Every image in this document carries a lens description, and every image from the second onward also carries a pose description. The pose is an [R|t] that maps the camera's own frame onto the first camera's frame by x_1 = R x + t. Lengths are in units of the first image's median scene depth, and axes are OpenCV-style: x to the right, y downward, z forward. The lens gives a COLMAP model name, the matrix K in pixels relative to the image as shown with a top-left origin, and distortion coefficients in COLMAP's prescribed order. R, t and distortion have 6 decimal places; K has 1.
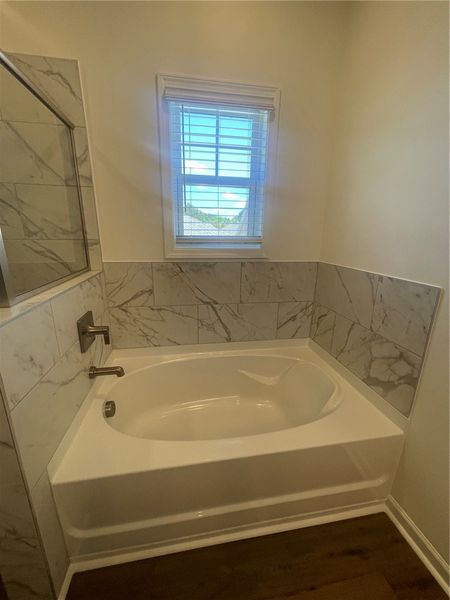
lens RADIAL K [[245.0, 0, 225.0], [0, 245.0, 300.0], [0, 0, 1]] dist [0.008335, -0.000329]
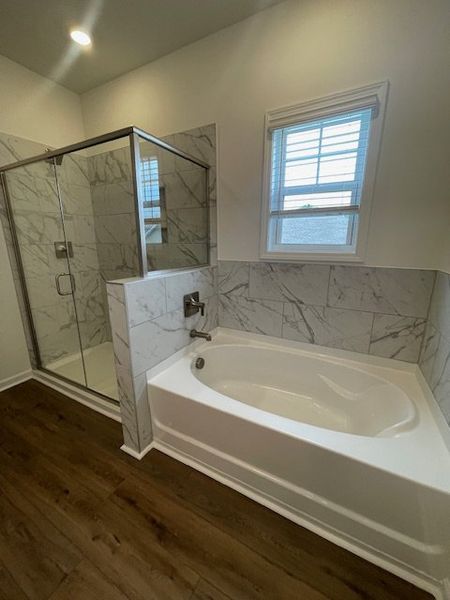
lens RADIAL K [[245.0, 0, 225.0], [0, 245.0, 300.0], [0, 0, 1]] dist [0.008335, -0.000329]
pose [[0.787708, 0.131778, -0.601790, 0.364031], [-0.153998, 0.987961, 0.014765, 0.038253], [0.596490, 0.081044, 0.798518, -0.045622]]
